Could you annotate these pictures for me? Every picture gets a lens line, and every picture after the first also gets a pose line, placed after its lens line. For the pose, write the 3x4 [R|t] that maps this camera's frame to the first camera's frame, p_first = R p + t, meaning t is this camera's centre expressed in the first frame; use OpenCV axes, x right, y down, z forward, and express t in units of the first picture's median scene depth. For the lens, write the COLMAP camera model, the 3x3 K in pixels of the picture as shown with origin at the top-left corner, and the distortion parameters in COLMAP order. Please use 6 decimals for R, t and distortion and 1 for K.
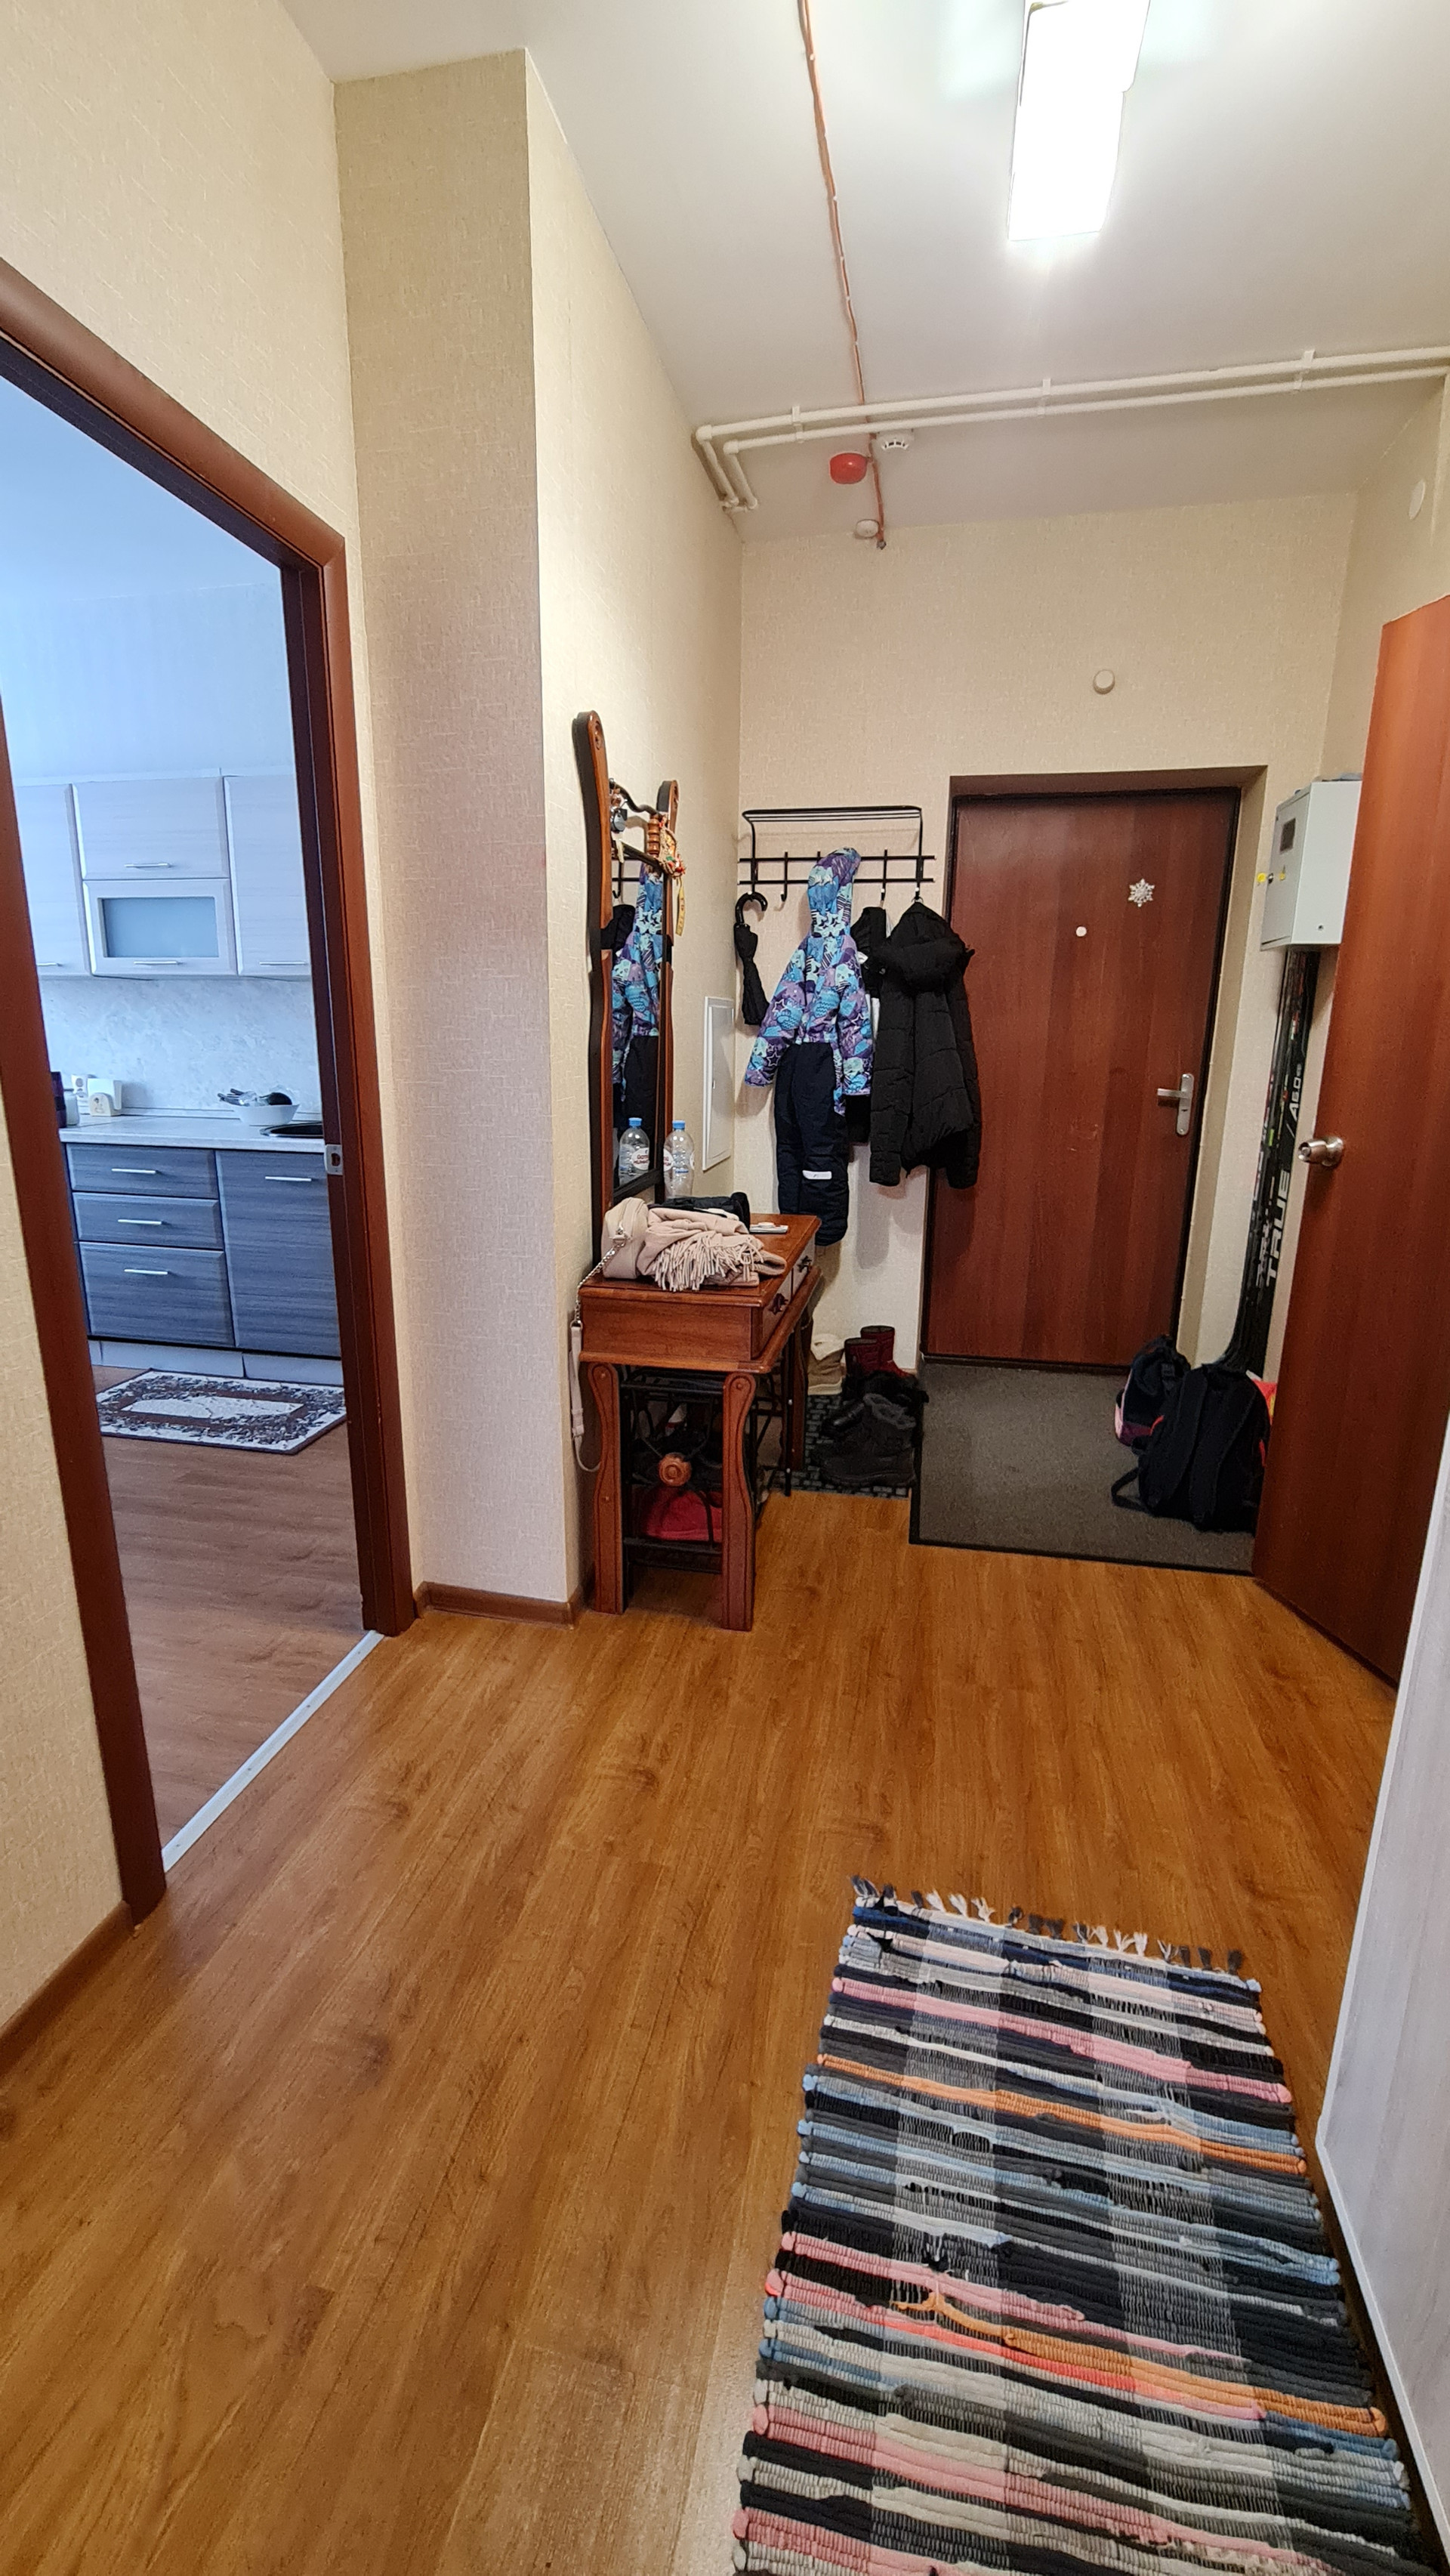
lens RADIAL K [[1064.8, 0, 717.4], [0, 1064.8, 1280.2], [0, 0, 1]] dist [-0.008026, 0.000102]
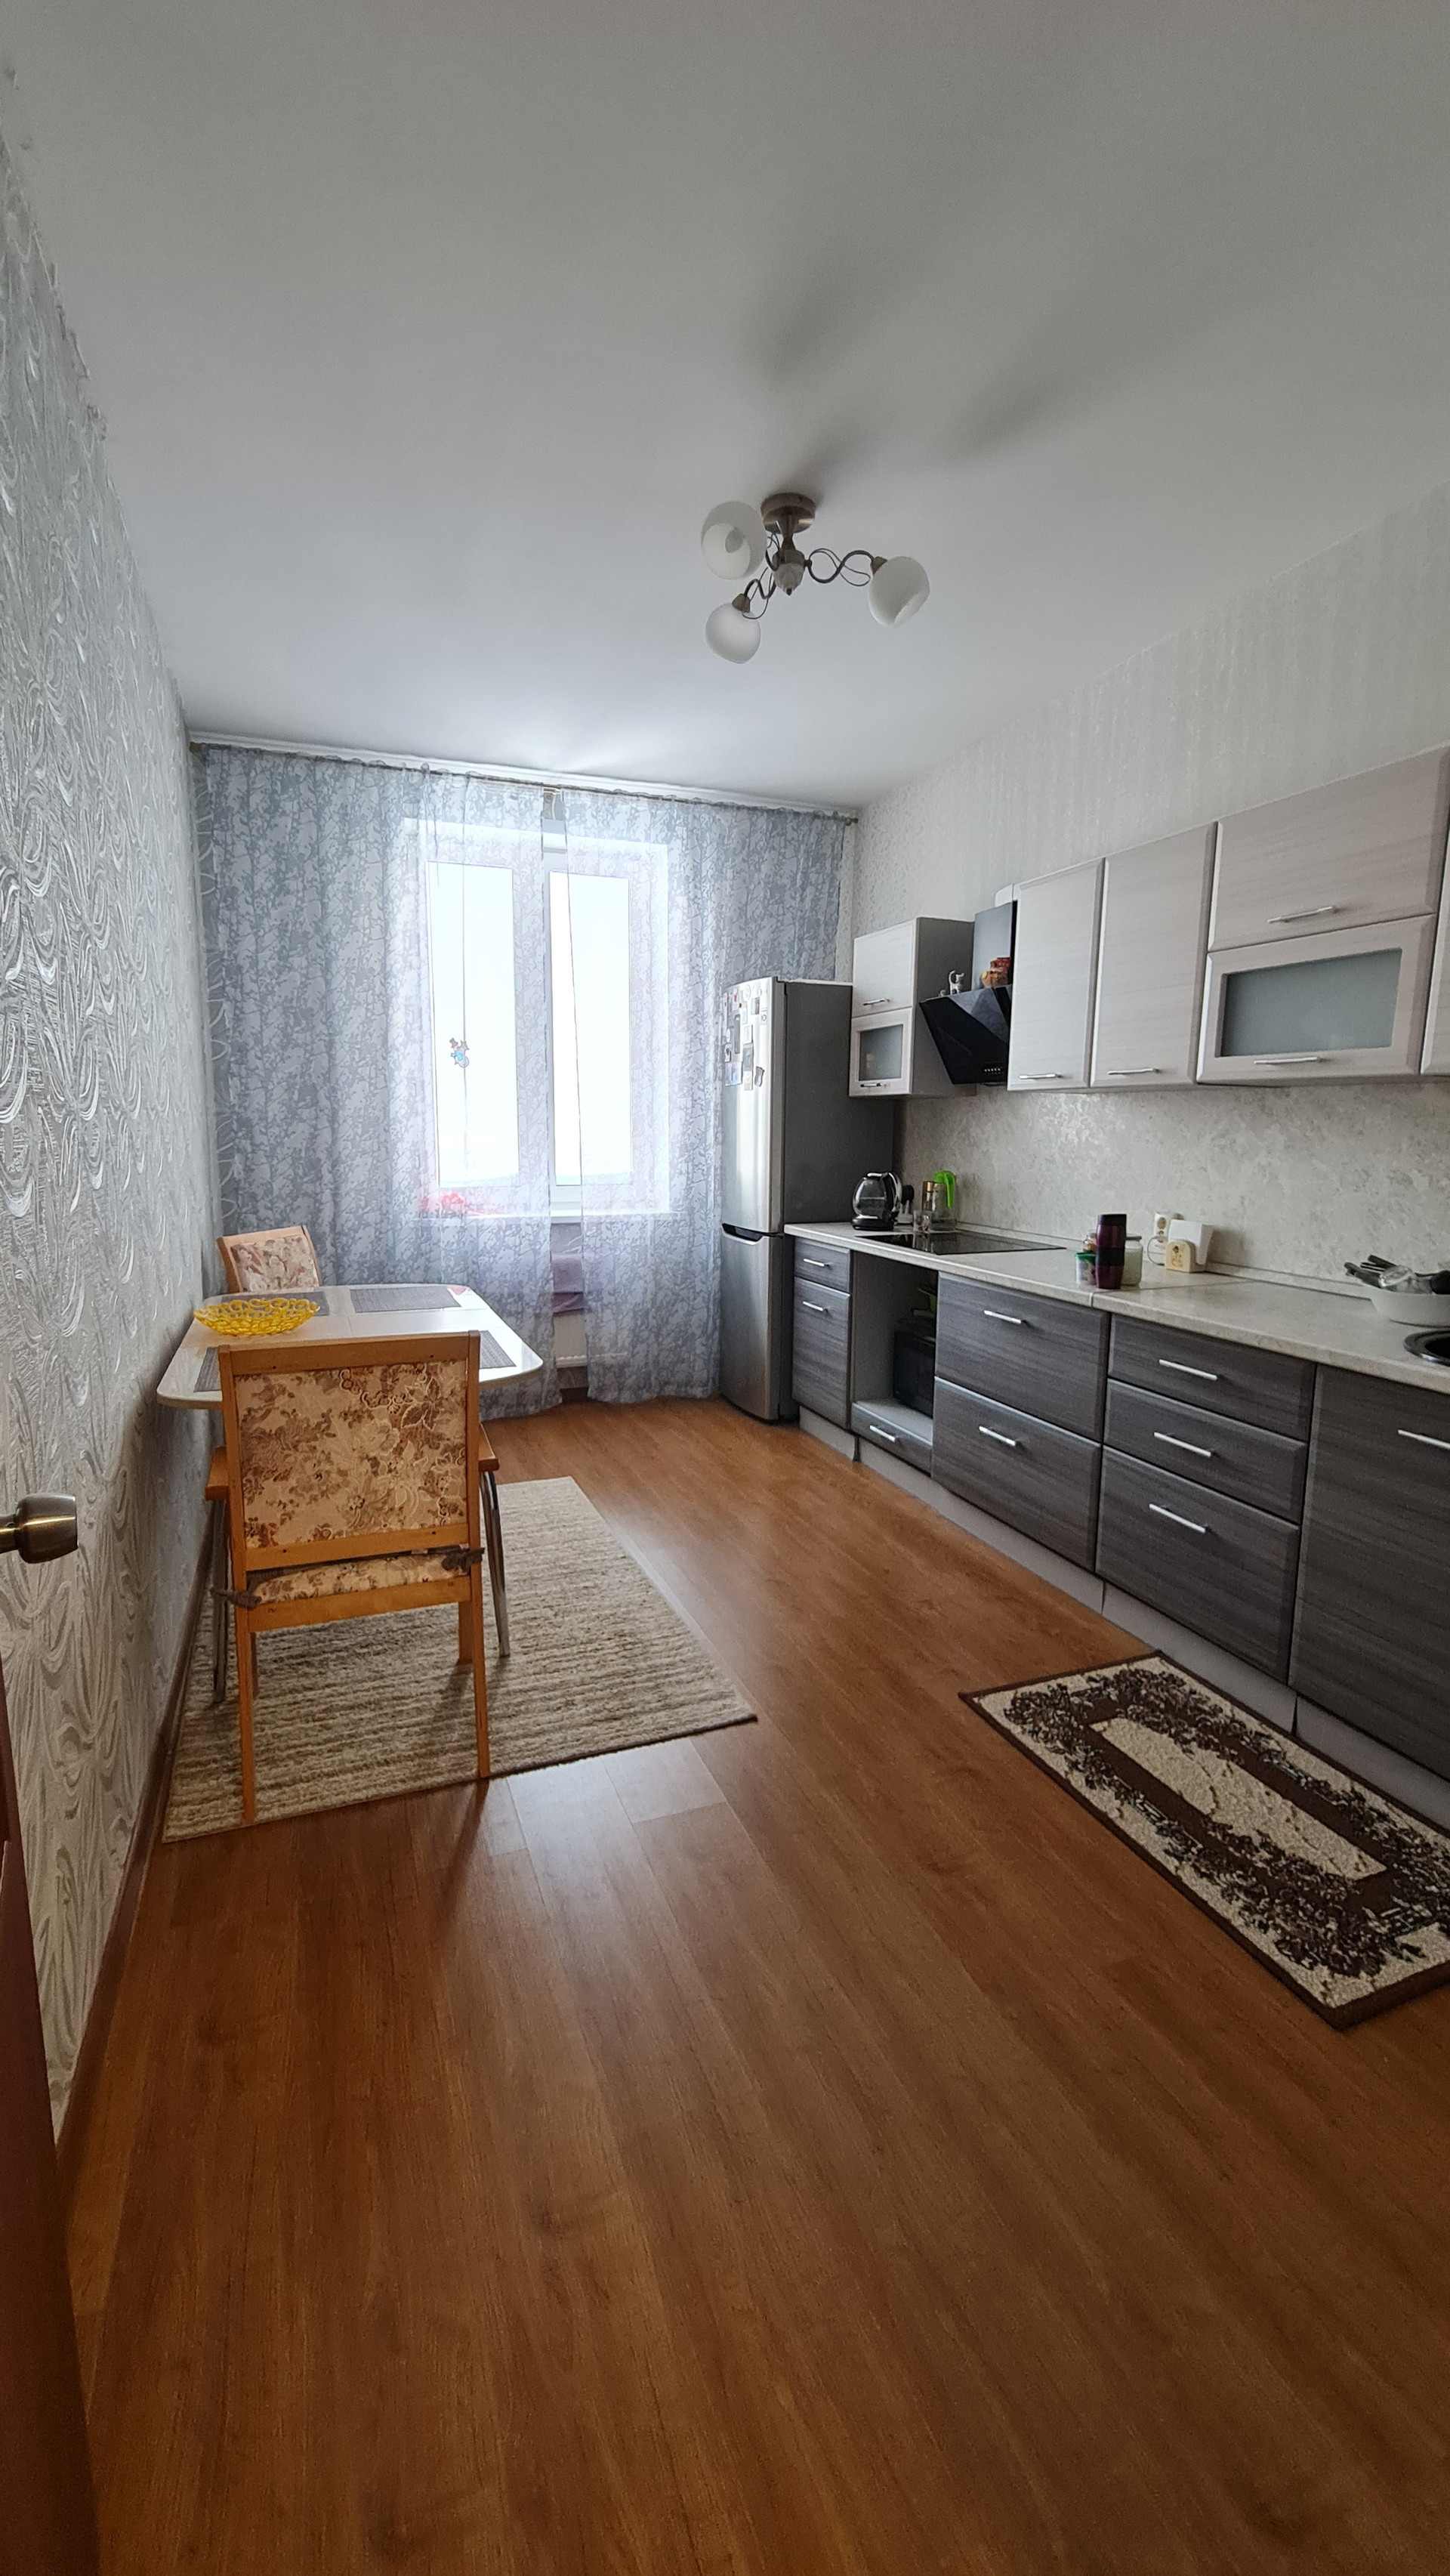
lens RADIAL K [[1064.8, 0, 717.4], [0, 1064.8, 1280.2], [0, 0, 1]] dist [-0.008026, 0.000102]
pose [[0.548163, 0.118176, -0.827980, -0.178543], [-0.201112, 0.979546, 0.006664, -0.109795], [0.811832, 0.162864, 0.560717, 0.406234]]
